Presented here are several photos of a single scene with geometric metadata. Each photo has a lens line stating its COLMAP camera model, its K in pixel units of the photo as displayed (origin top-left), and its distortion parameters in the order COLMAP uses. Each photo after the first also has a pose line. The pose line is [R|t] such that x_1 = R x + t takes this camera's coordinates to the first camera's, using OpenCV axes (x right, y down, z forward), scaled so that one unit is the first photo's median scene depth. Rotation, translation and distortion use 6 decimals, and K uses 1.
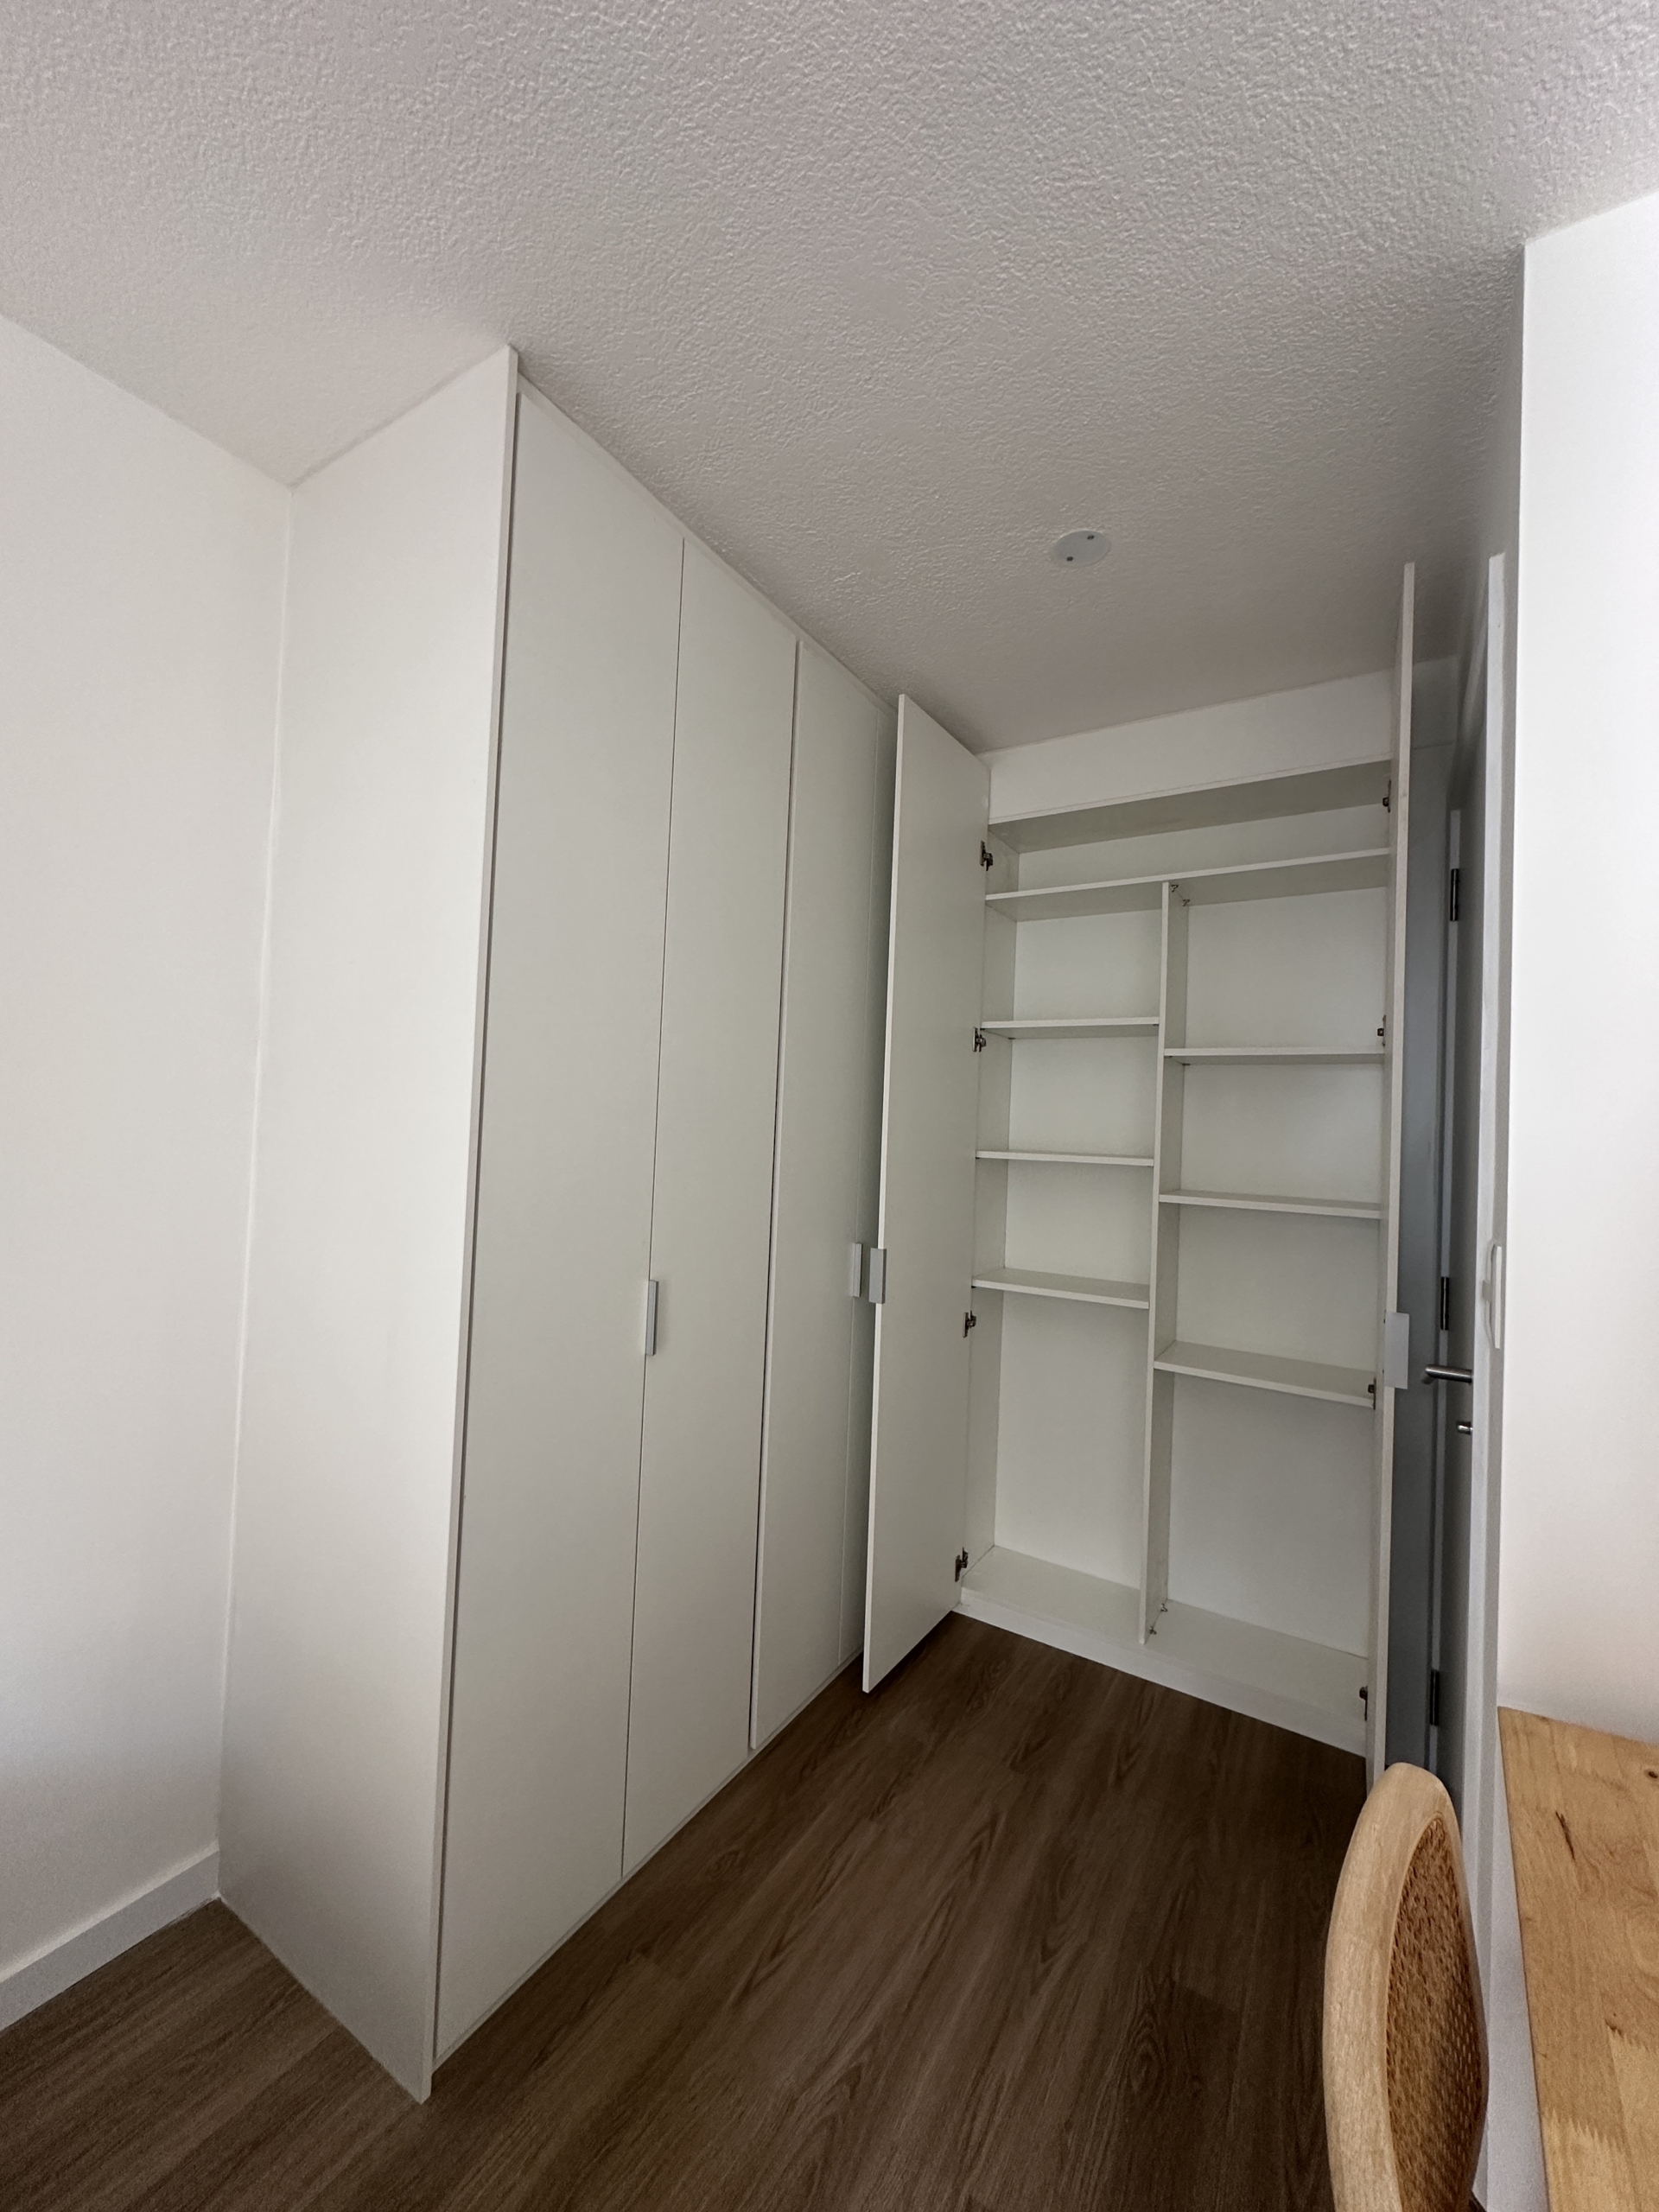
lens RADIAL K [[889.1, 0, 819.8], [0, 889.1, 1120.0], [0, 0, 1]] dist [-0.000713, 0.000373]
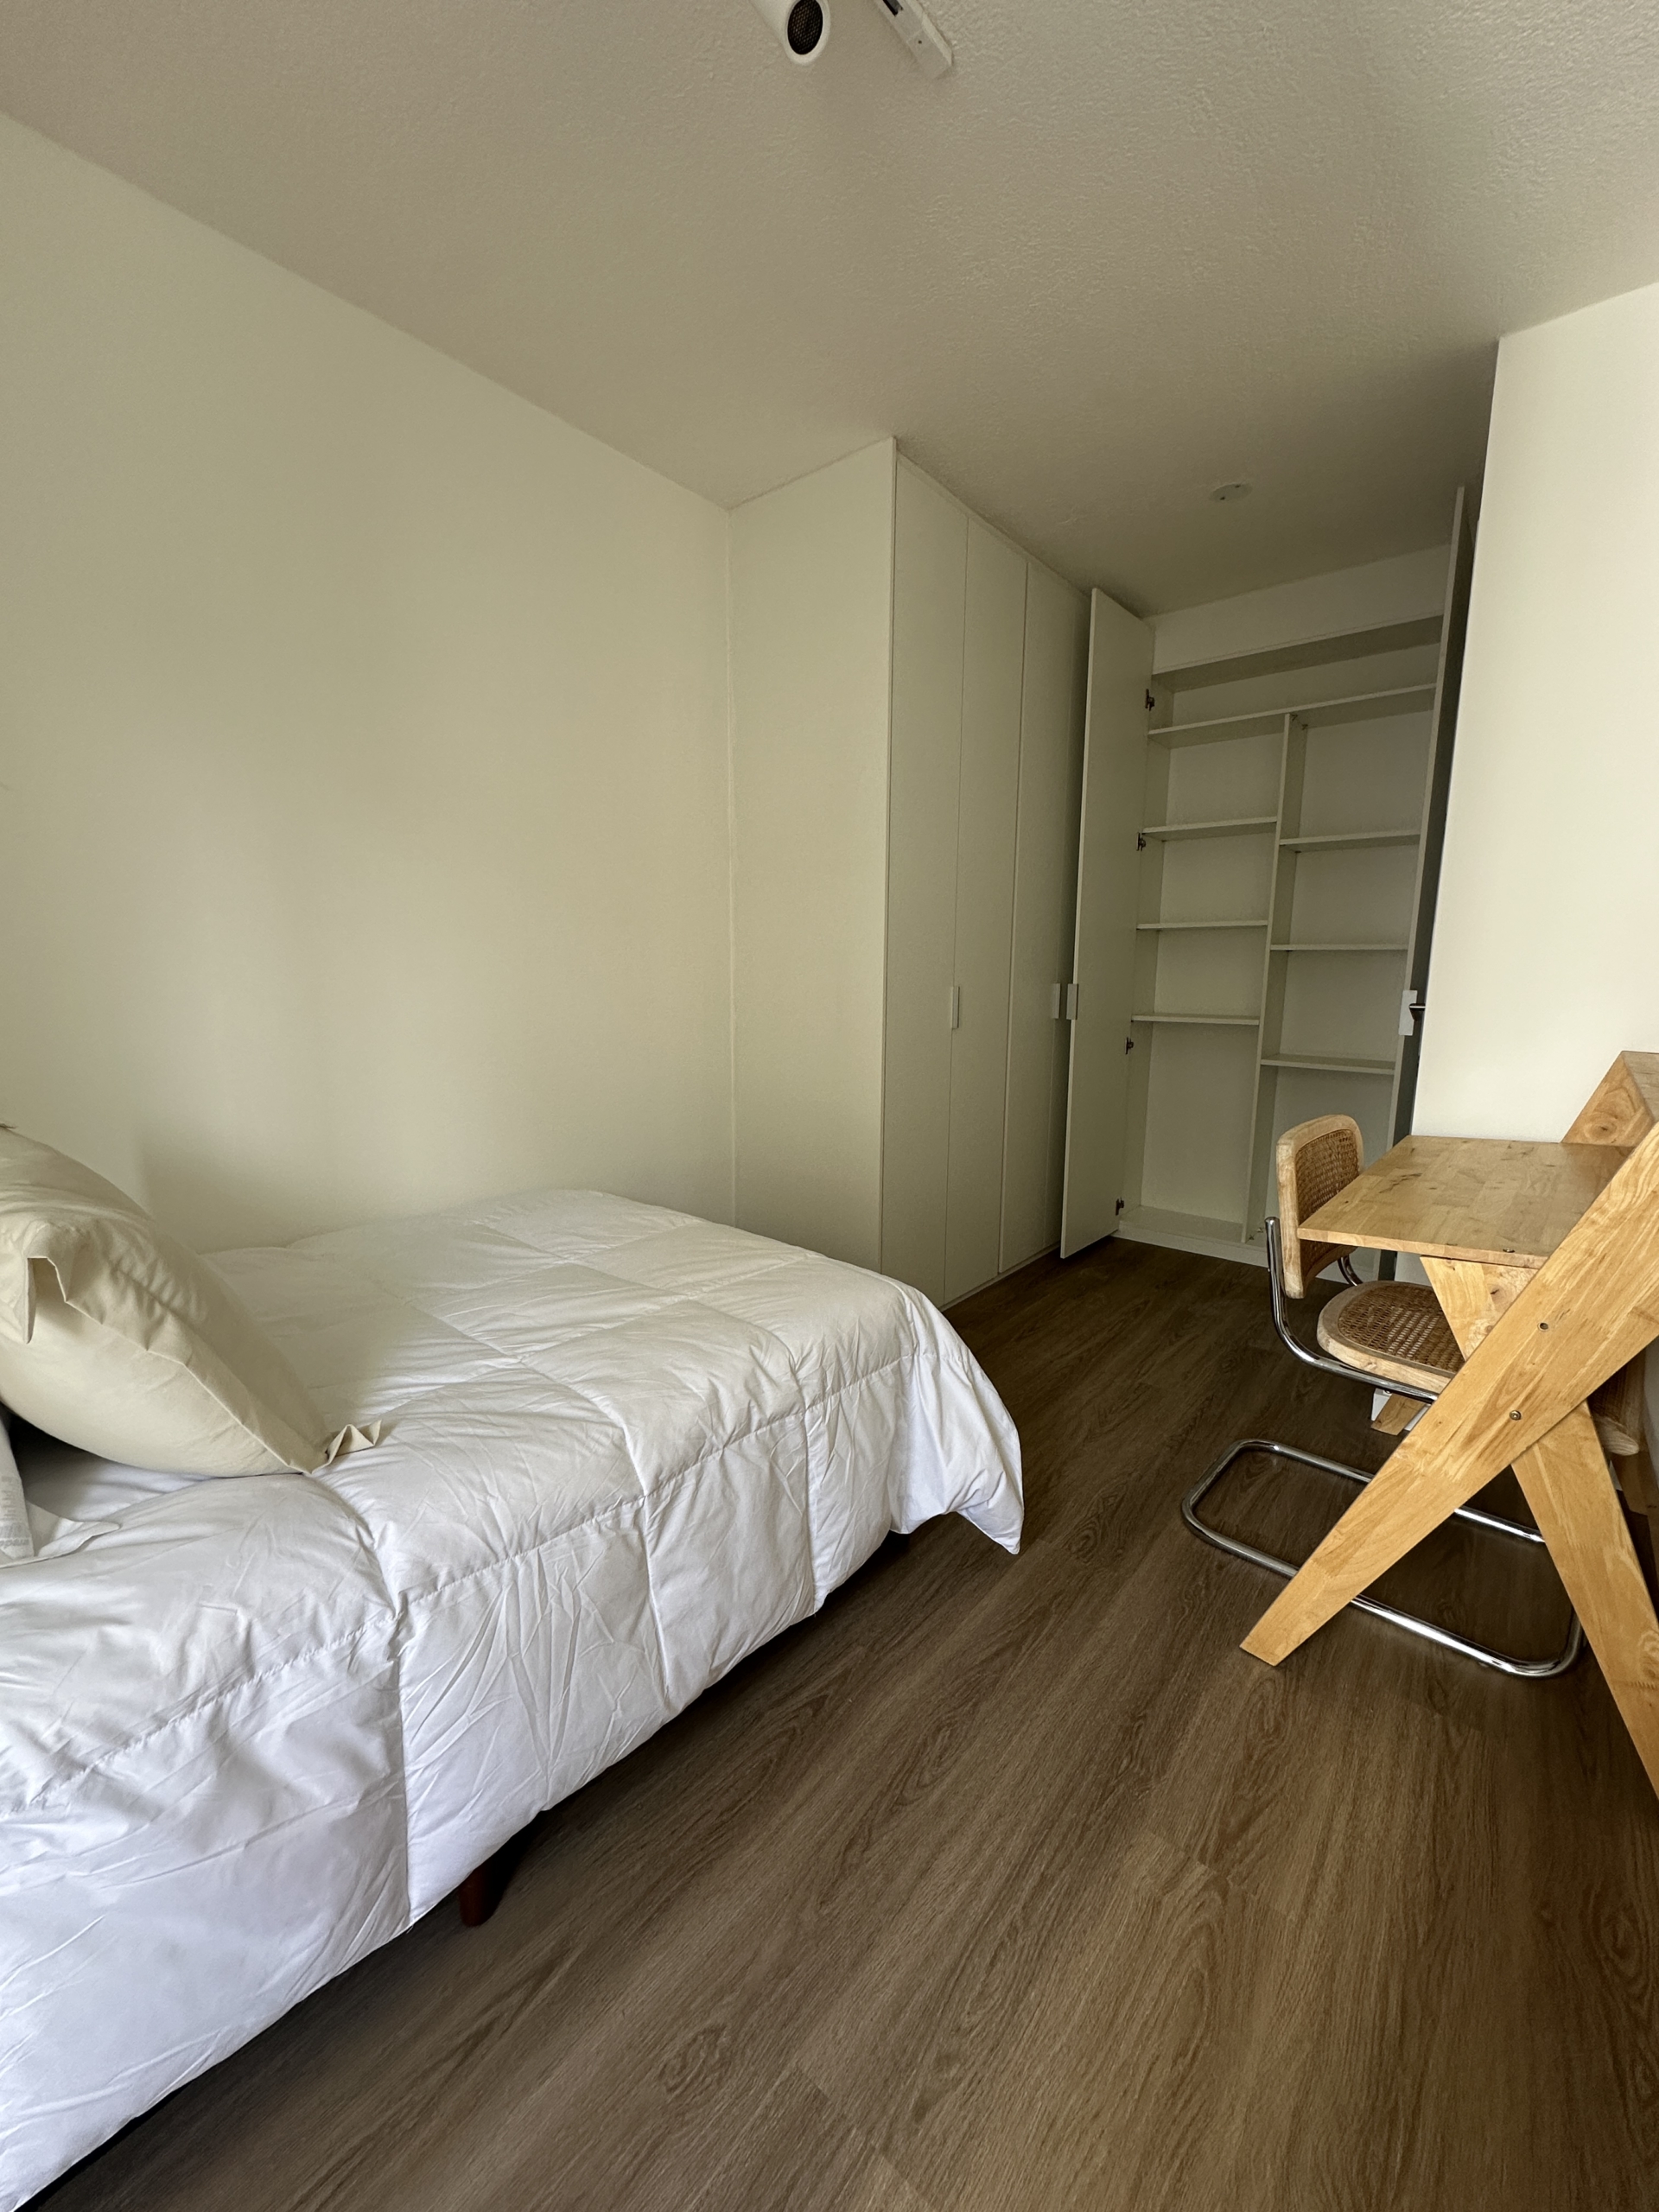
lens RADIAL K [[882.4, 0, 829.5], [0, 882.4, 1106.0], [0, 0, 1]] dist [-0.000376, 0.000010]
pose [[0.992118, -0.013317, -0.124596, -0.160841], [0.033981, 0.985669, 0.165233, 0.085423], [0.120610, -0.168164, 0.978353, -0.556724]]
